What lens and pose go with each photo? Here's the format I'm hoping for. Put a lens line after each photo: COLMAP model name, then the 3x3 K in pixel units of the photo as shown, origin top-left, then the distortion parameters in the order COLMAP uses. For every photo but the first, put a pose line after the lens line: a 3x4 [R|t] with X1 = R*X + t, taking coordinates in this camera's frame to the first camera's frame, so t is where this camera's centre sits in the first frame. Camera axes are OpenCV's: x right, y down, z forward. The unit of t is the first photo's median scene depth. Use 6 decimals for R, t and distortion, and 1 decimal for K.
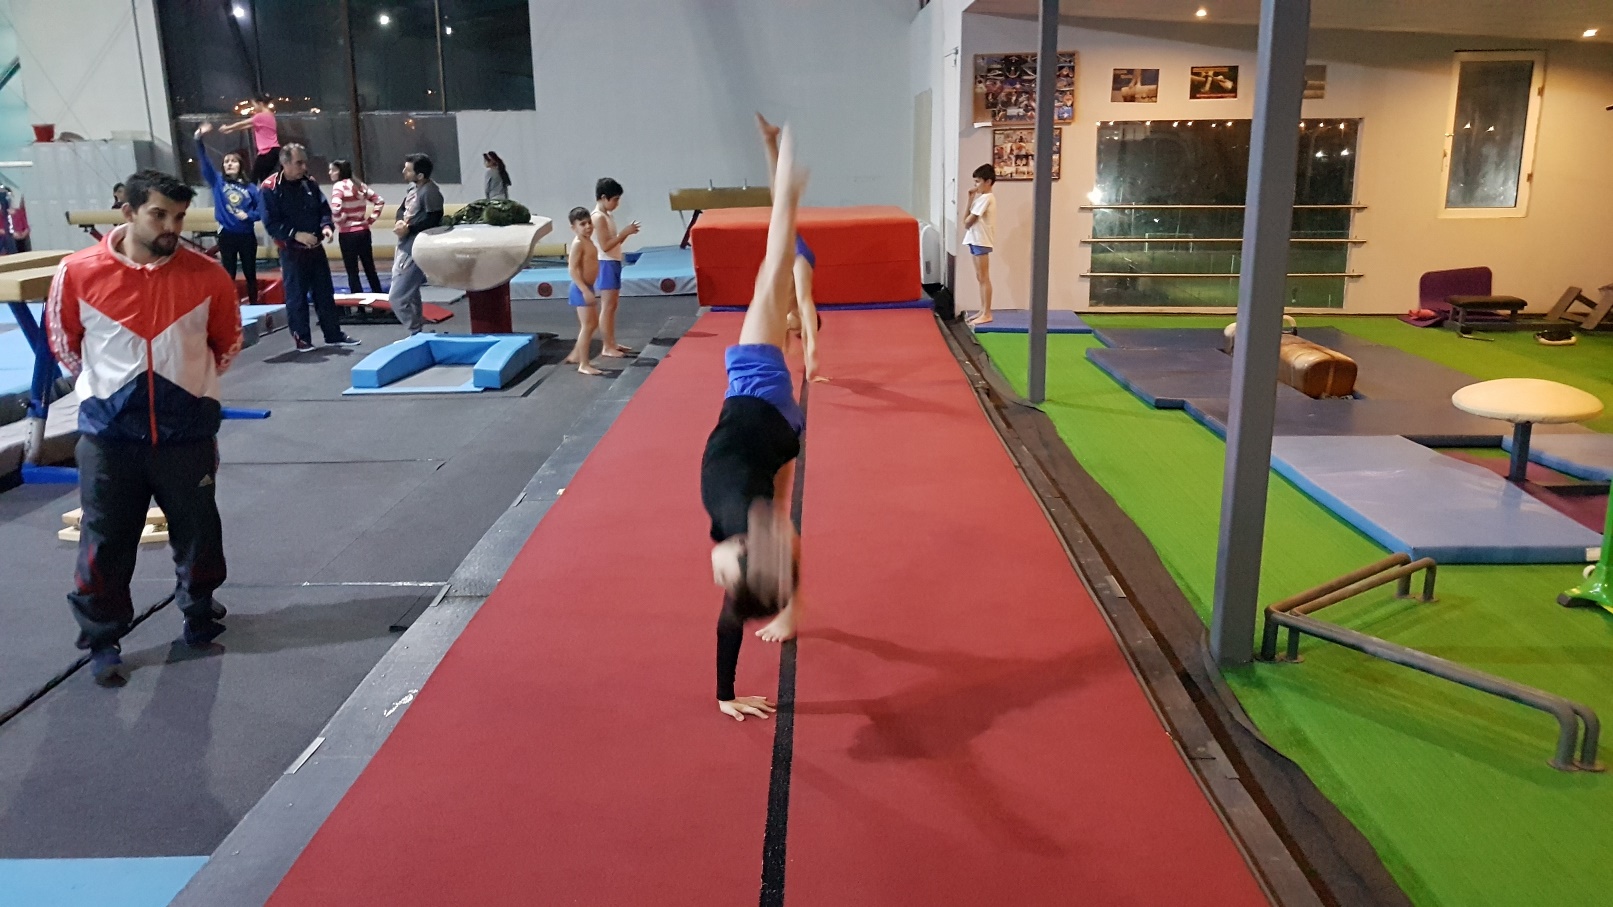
lens RADIAL K [[1252.8, 0, 795.3], [0, 1252.8, 456.0], [0, 0, 1]] dist [0.000389, 0.004885]
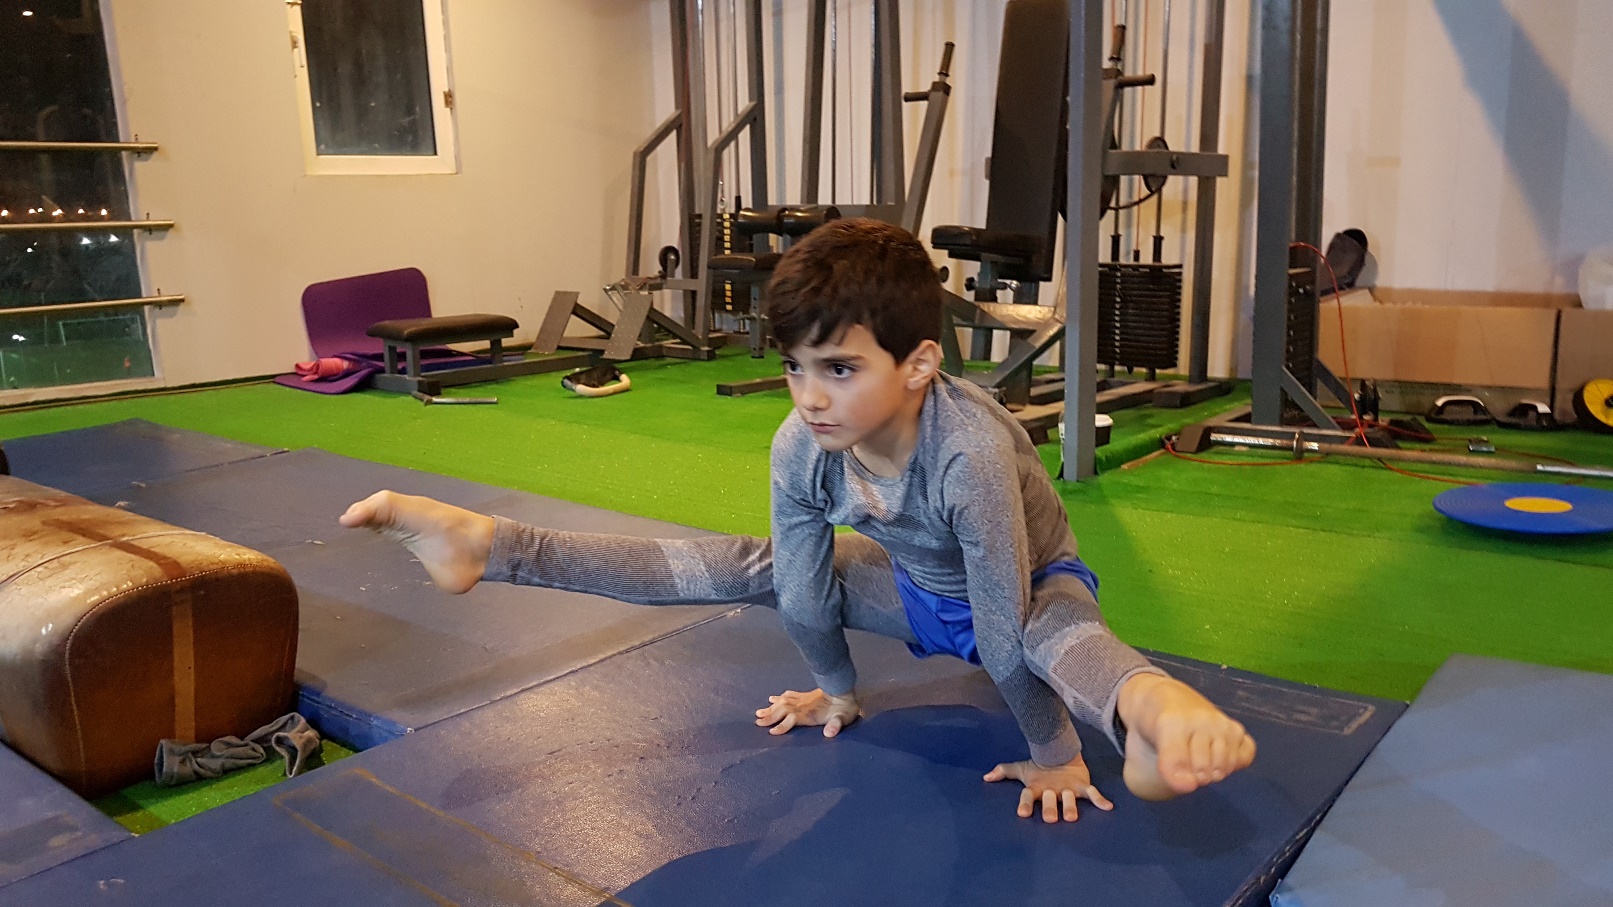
lens RADIAL K [[1262.9, 0, 774.4], [0, 1262.9, 466.7], [0, 0, 1]] dist [0.011326, -0.004341]
pose [[0.638918, -0.163461, 0.751708, 0.245002], [0.207534, 0.977559, 0.036178, -0.059399], [-0.740752, 0.132890, 0.658503, 0.569938]]
